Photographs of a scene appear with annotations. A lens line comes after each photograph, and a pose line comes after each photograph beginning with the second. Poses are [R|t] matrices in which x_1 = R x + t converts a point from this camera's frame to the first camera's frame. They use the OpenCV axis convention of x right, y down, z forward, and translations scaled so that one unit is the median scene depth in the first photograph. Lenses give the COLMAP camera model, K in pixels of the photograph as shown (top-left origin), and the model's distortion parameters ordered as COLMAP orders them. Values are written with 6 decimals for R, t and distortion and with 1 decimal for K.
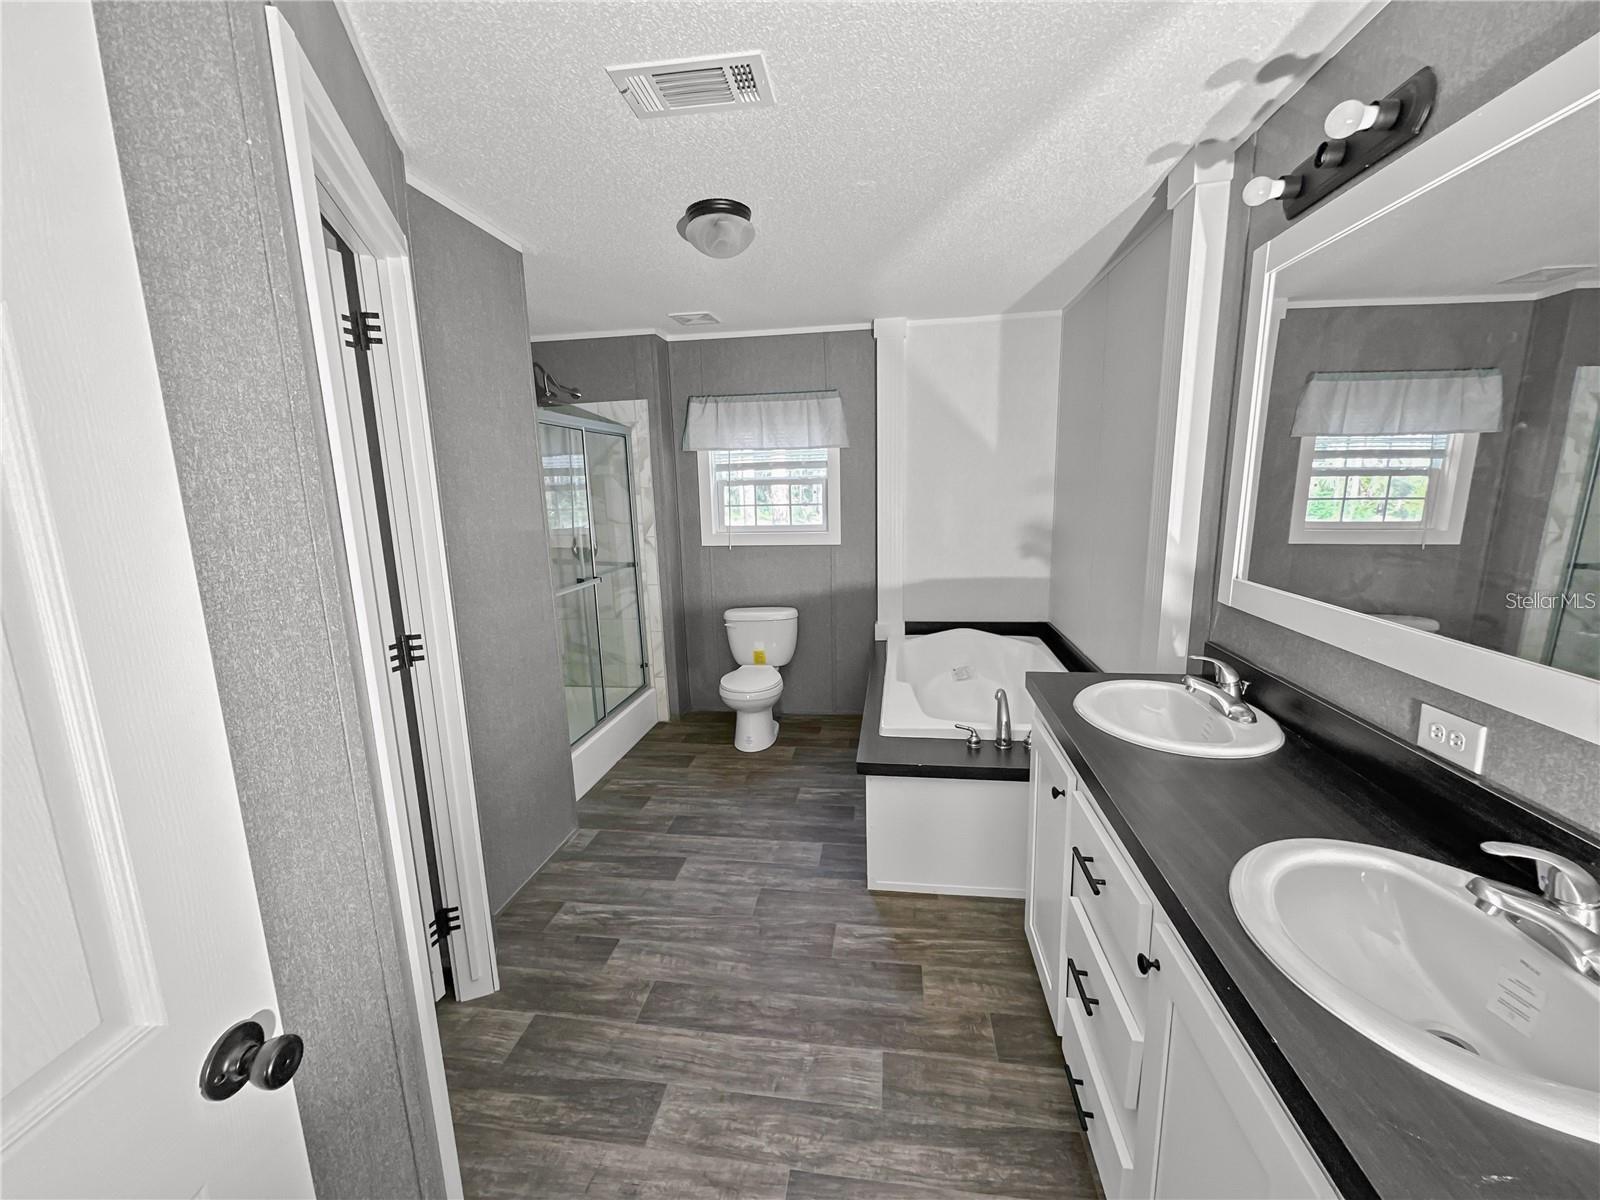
lens RADIAL K [[644.0, 0, 800.0], [0, 644.0, 600.0], [0, 0, 1]] dist [-0.001882, -0.000249]
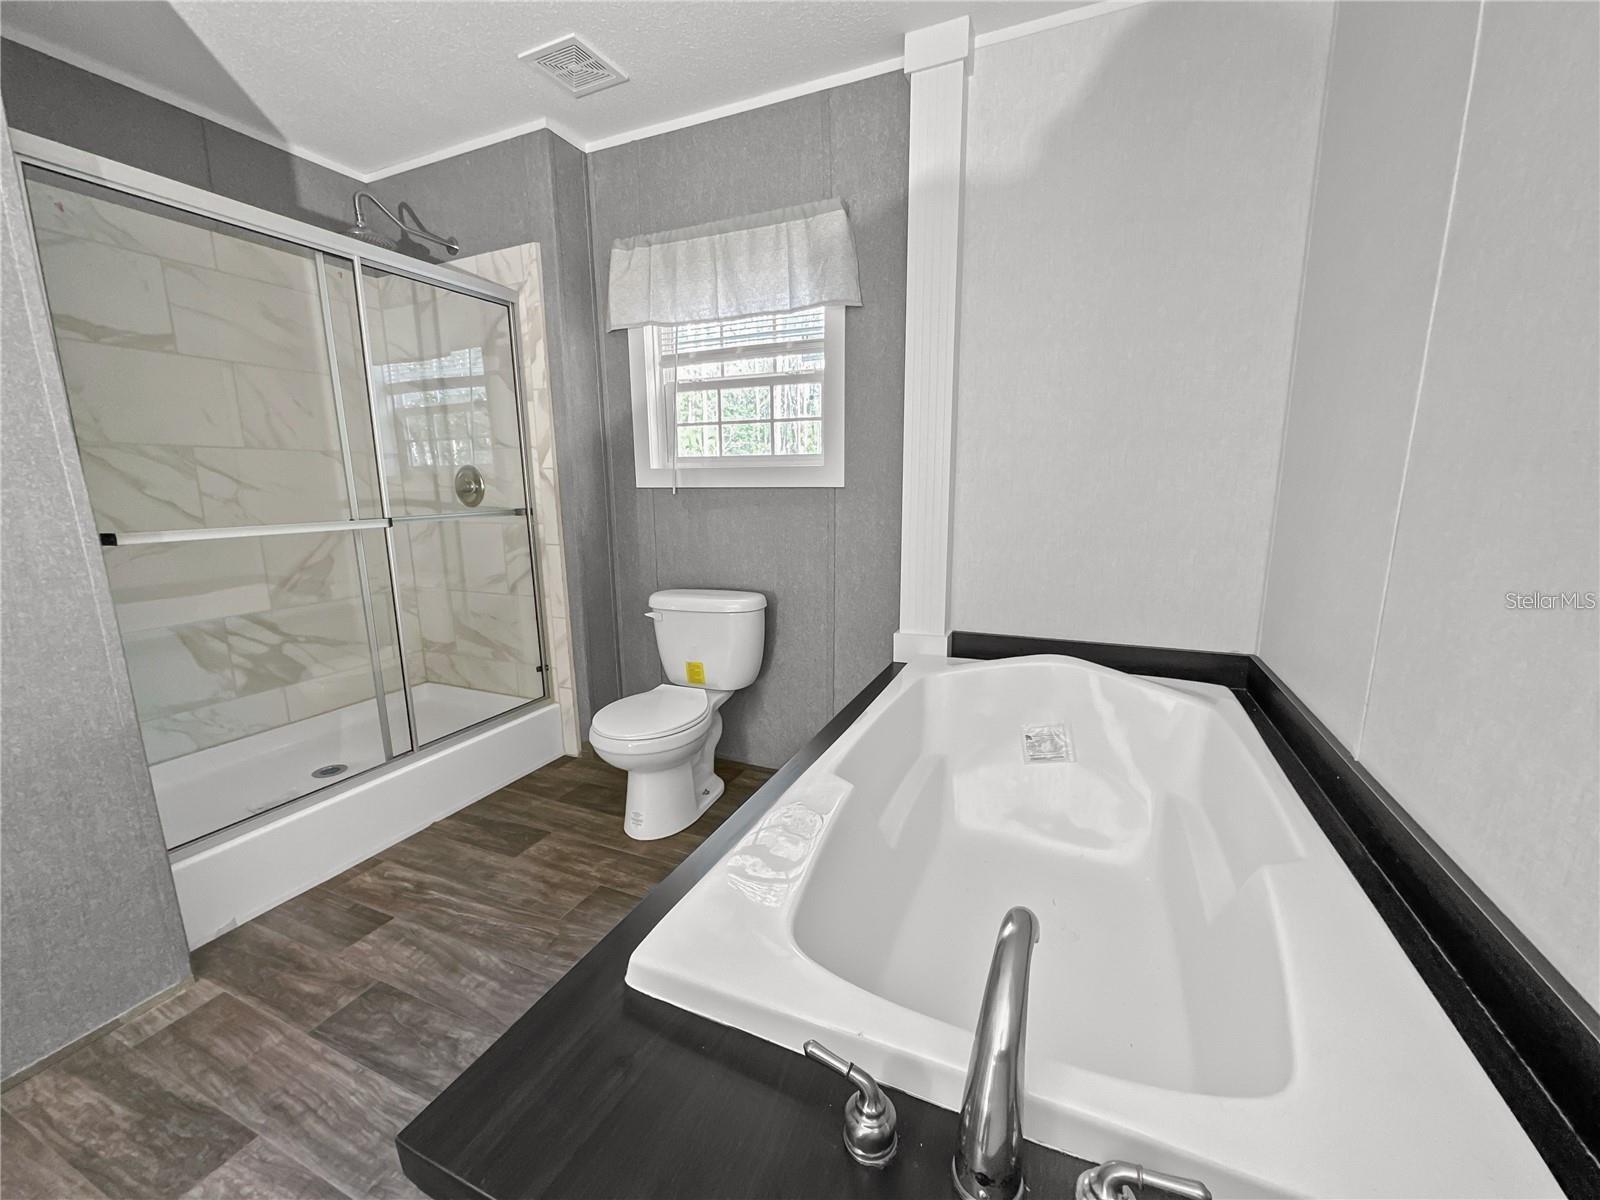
lens RADIAL K [[644.0, 0, 800.0], [0, 644.0, 600.0], [0, 0, 1]] dist [-0.001882, -0.000249]
pose [[0.964268, 0.063050, -0.257315, 0.184533], [-0.060017, 0.998004, 0.019632, 0.004115], [0.258040, -0.003487, 0.966128, 0.461993]]
